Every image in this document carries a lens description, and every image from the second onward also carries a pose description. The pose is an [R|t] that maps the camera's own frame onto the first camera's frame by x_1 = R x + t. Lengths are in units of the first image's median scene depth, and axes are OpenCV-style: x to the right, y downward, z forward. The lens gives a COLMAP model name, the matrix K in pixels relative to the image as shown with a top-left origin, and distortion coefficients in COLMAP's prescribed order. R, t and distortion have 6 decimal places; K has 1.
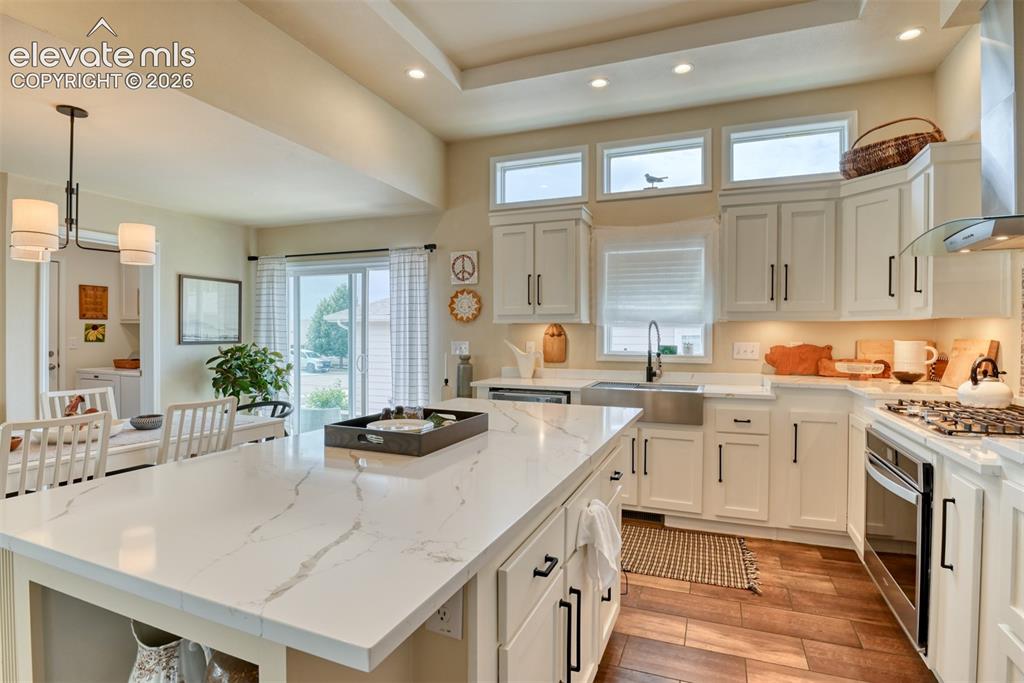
lens RADIAL K [[506.7, 0, 516.1], [0, 506.7, 338.4], [0, 0, 1]] dist [0.000487, -0.011006]
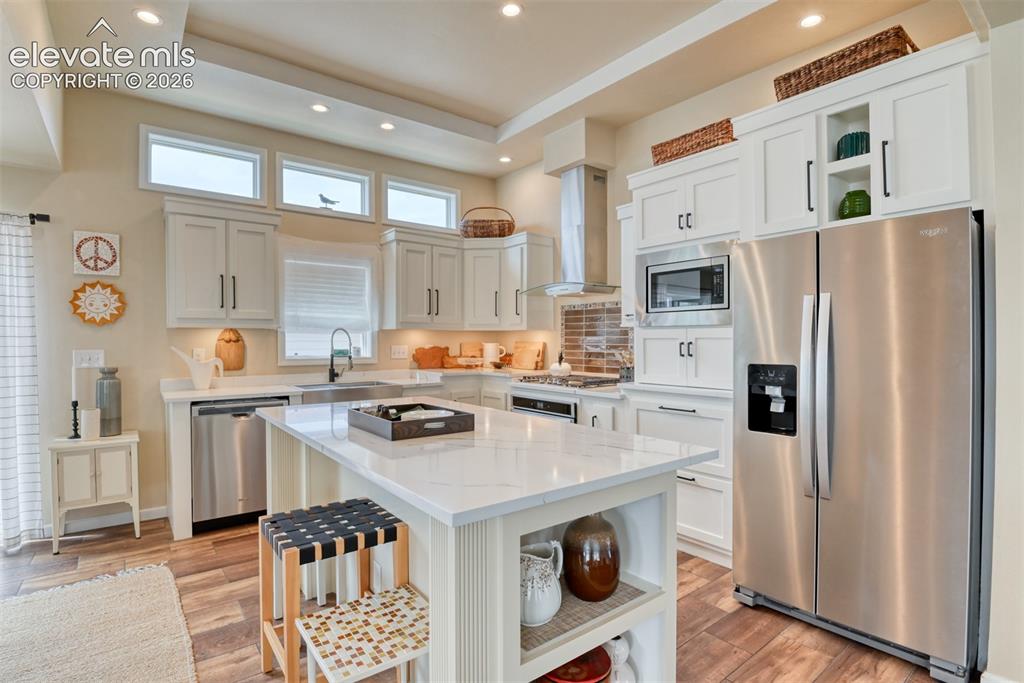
lens RADIAL K [[497.8, 0, 506.2], [0, 497.8, 343.2], [0, 0, 1]] dist [-0.033519, 0.001161]
pose [[0.515931, -0.010703, 0.856563, -0.426800], [0.008849, 0.999935, 0.007164, -0.004066], [-0.856585, 0.003884, 0.515992, 0.093538]]
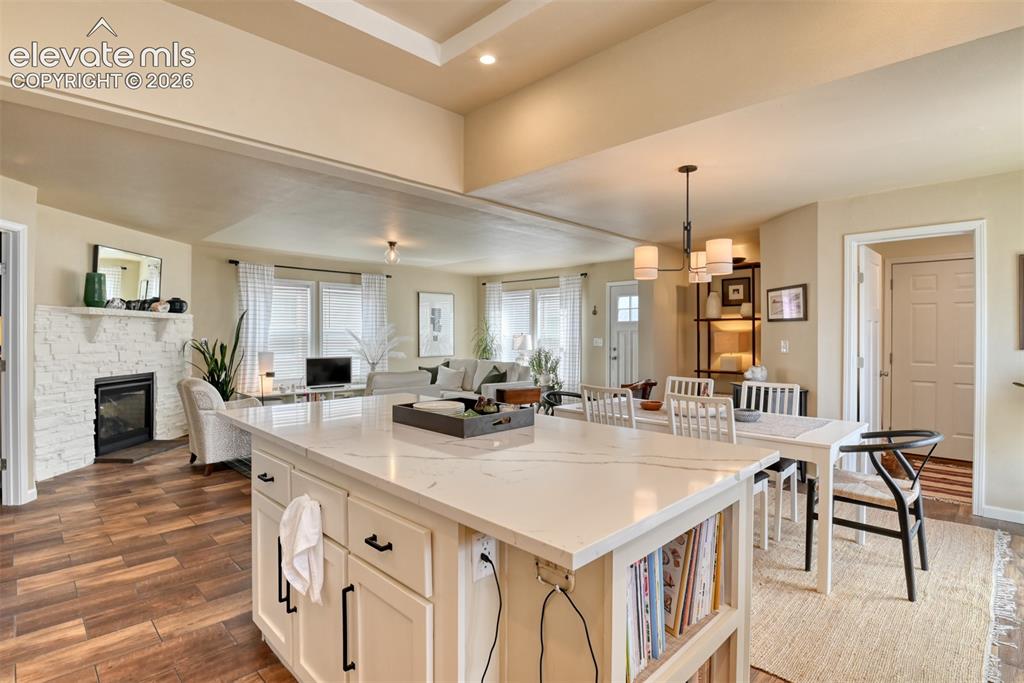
lens RADIAL K [[506.7, 0, 516.1], [0, 506.7, 338.4], [0, 0, 1]] dist [0.000487, -0.011006]
pose [[-0.395068, -0.002142, -0.918649, 0.327009], [-0.009104, 0.999957, 0.001584, 0.001787], [0.918607, 0.008989, -0.395070, 0.635095]]
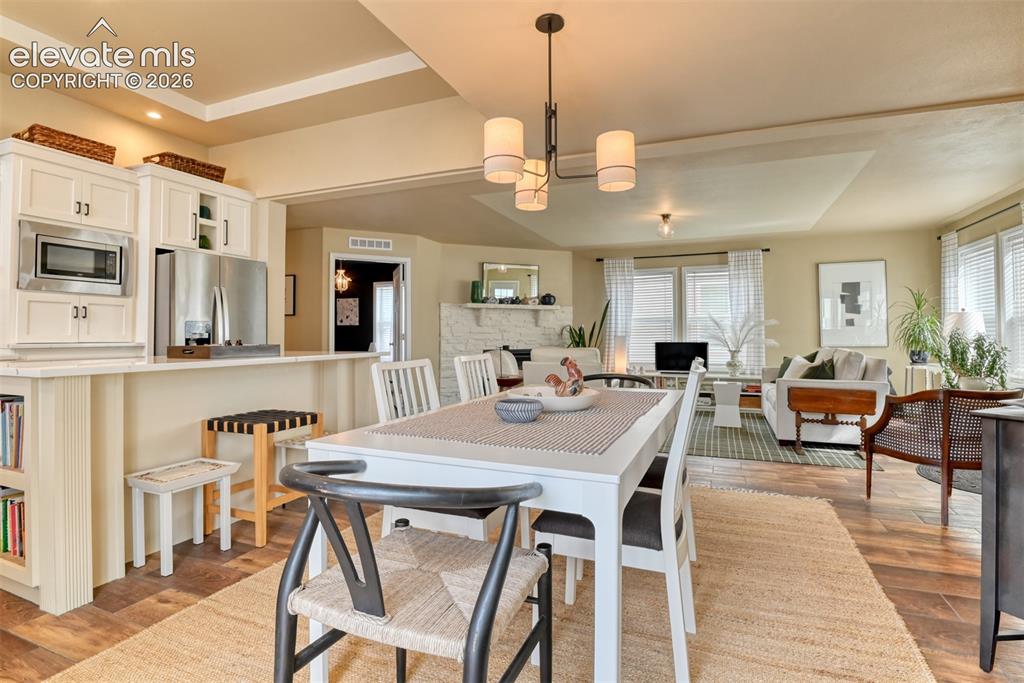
lens RADIAL K [[505.6, 0, 510.5], [0, 505.6, 329.1], [0, 0, 1]] dist [-0.037070, -0.000008]
pose [[-0.999739, -0.003445, 0.022585, -0.463332], [-0.003636, 0.999958, -0.008402, 0.045027], [-0.022555, -0.008482, -0.999710, 1.052540]]
